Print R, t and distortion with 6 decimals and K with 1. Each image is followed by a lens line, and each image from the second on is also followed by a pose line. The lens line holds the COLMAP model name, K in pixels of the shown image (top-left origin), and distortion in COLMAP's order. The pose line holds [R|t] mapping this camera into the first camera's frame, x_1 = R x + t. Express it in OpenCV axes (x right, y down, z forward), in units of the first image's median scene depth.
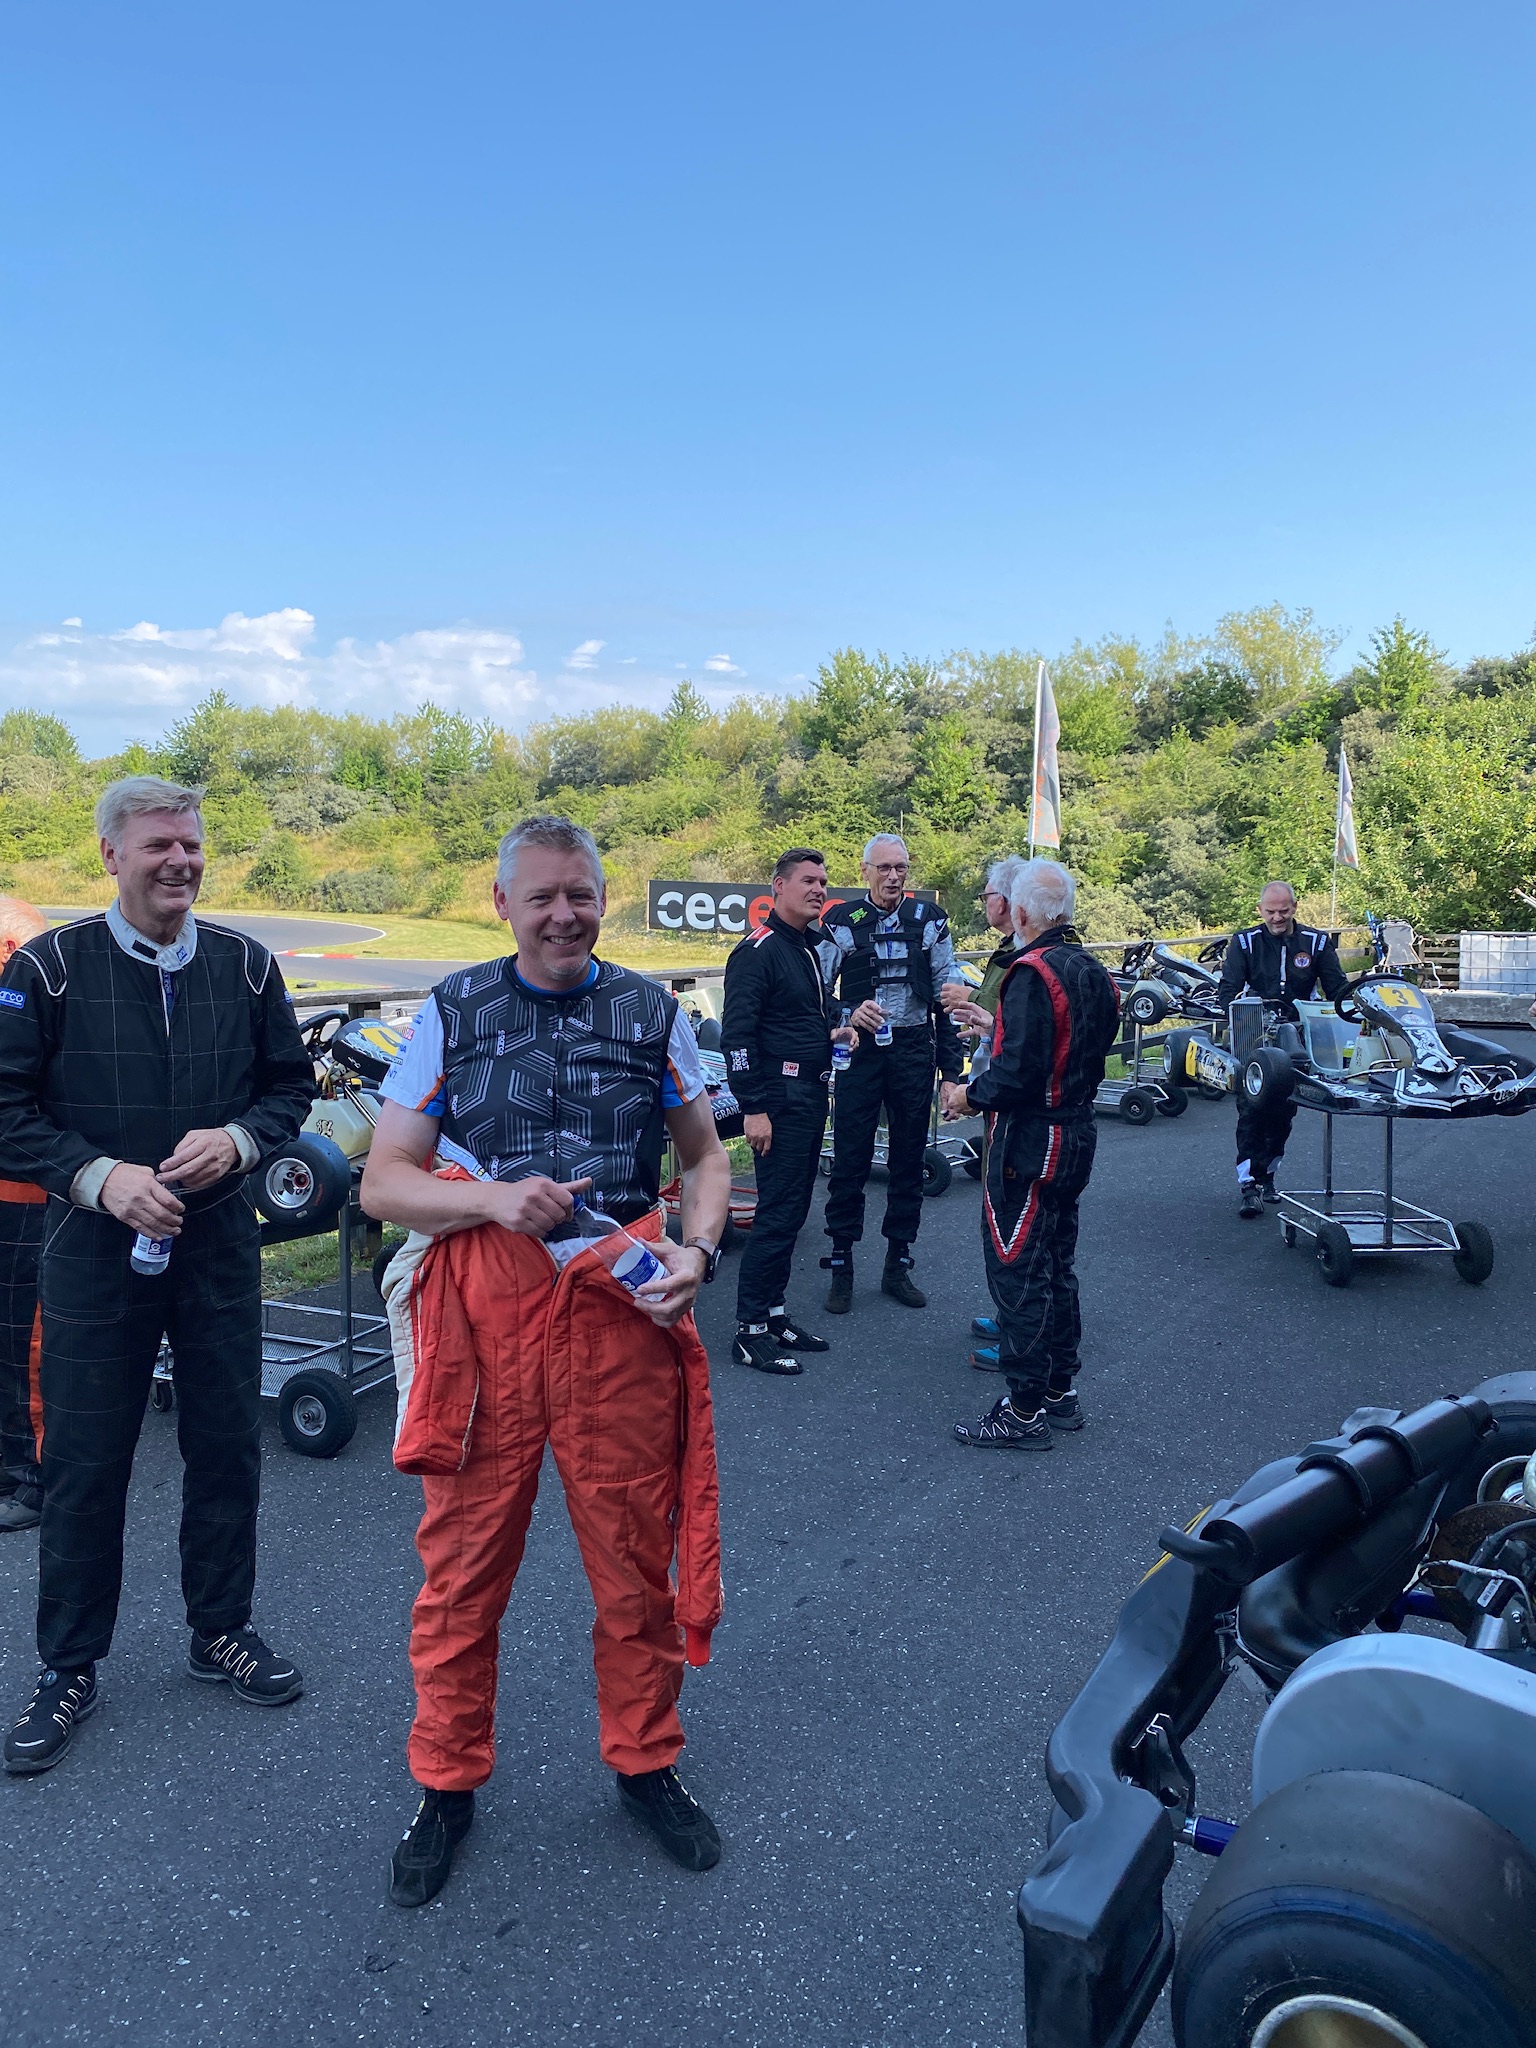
lens RADIAL K [[1550.1, 0, 770.5], [0, 1550.1, 1025.6], [0, 0, 1]] dist [0.021507, -0.013616]
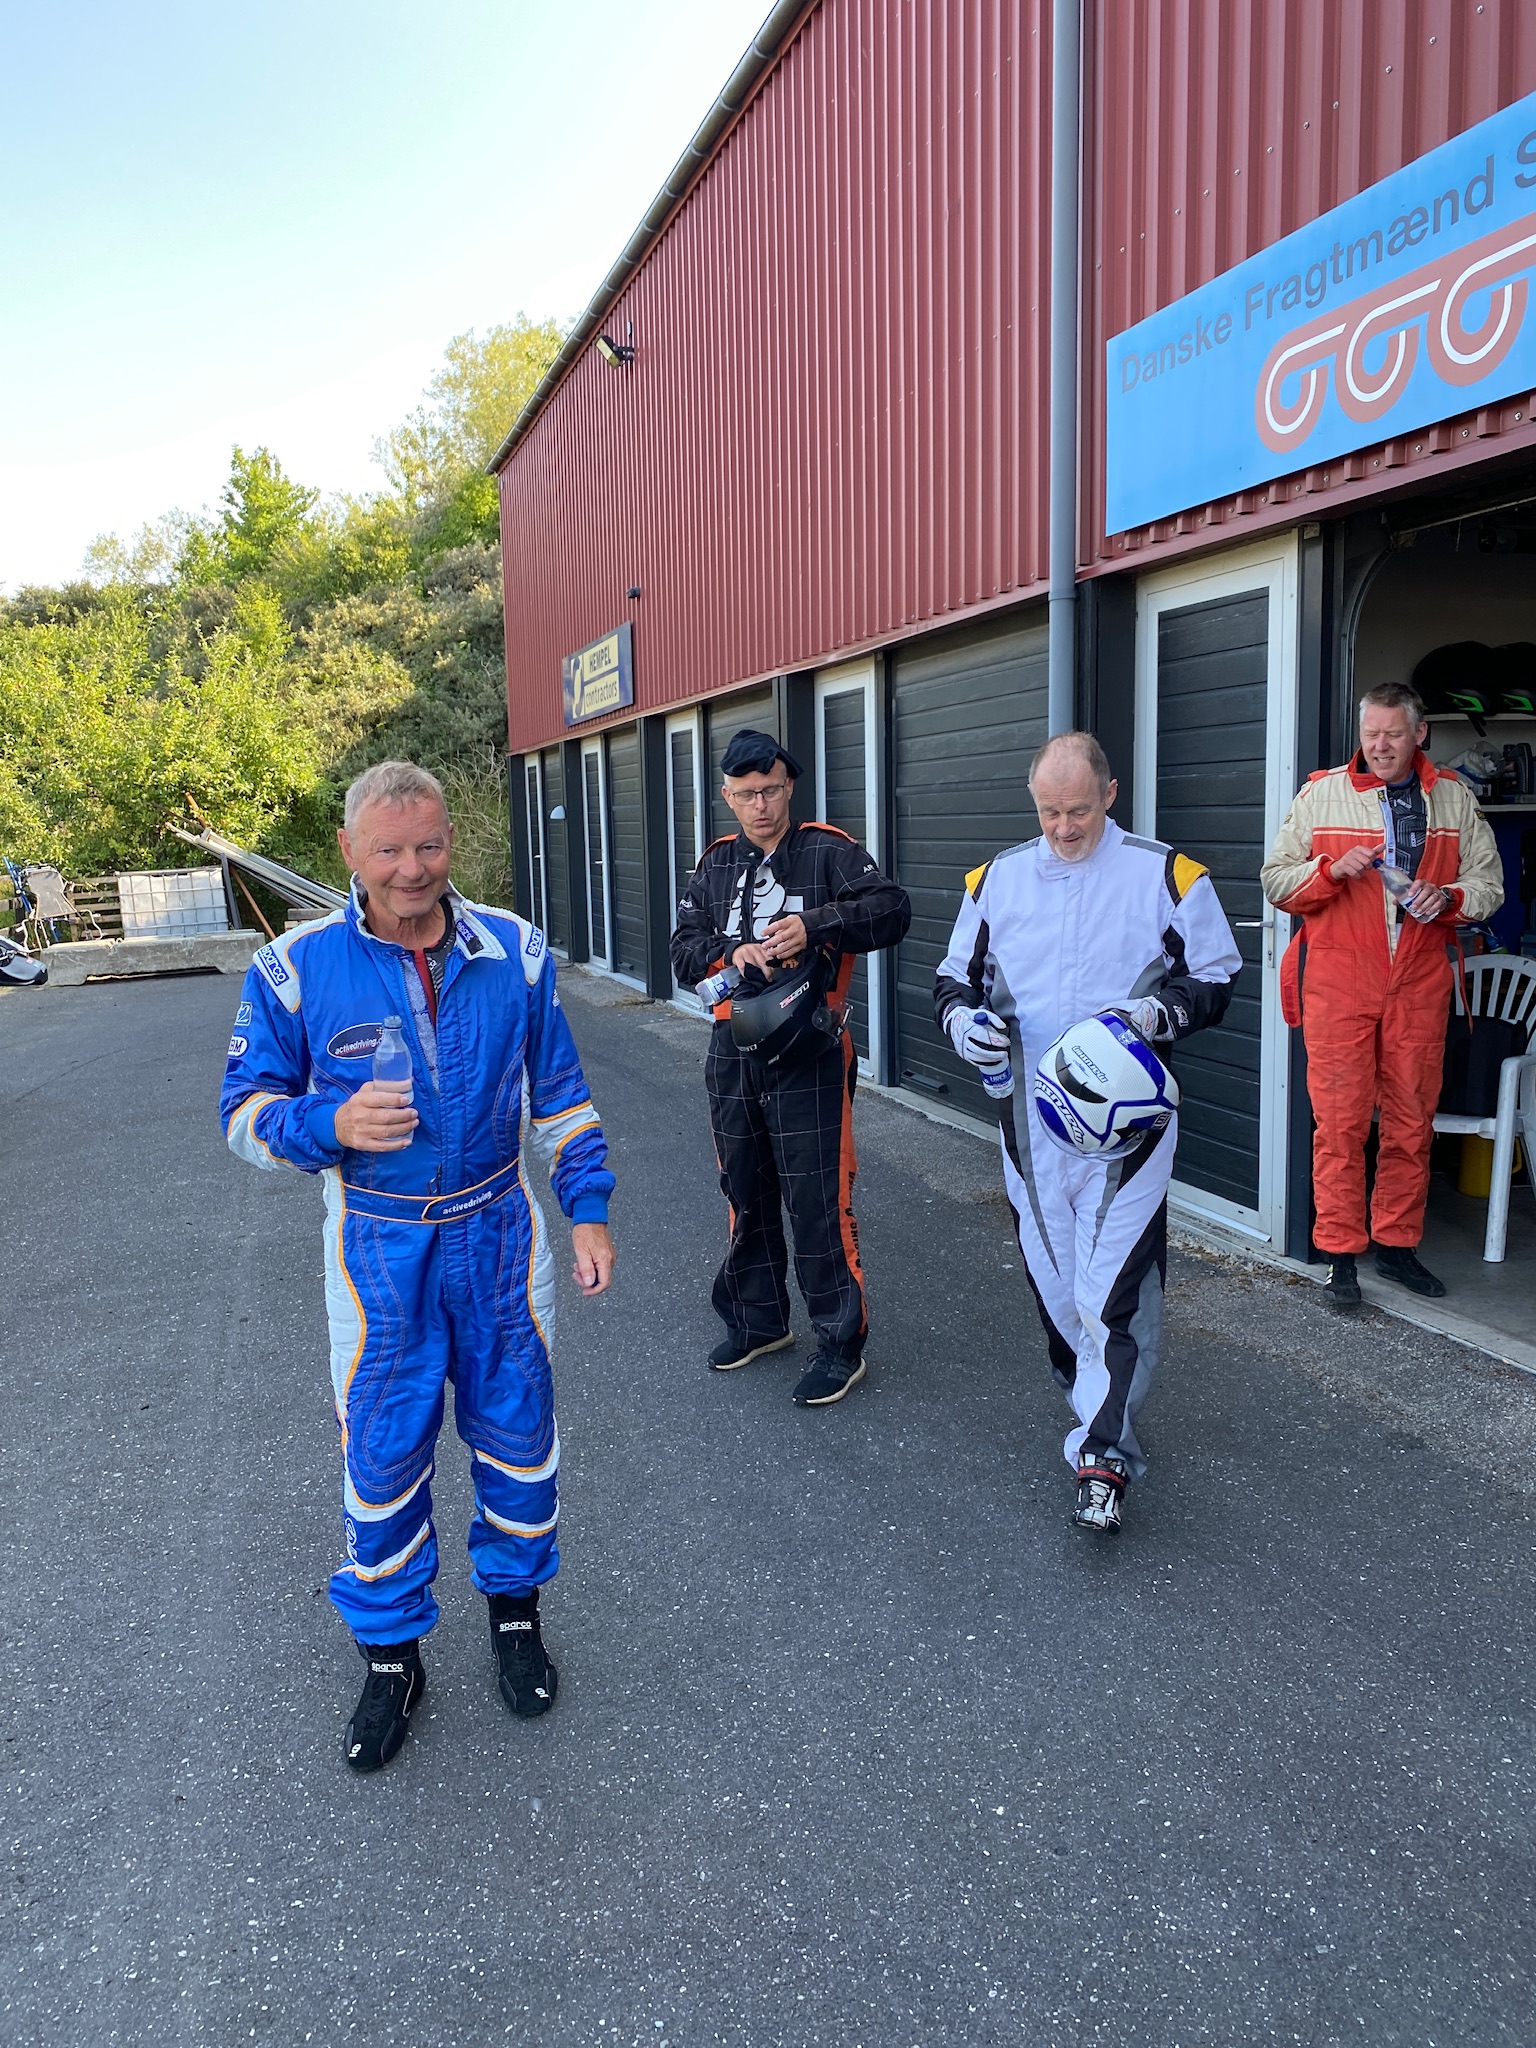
lens RADIAL K [[1550.1, 0, 764.2], [0, 1550.1, 1017.0], [0, 0, 1]] dist [0.021507, -0.013616]
pose [[0.645216, -0.137280, 0.751565, -0.000133], [0.115447, 0.989947, 0.081711, -0.008097], [-0.755227, 0.034044, 0.654578, 0.128048]]
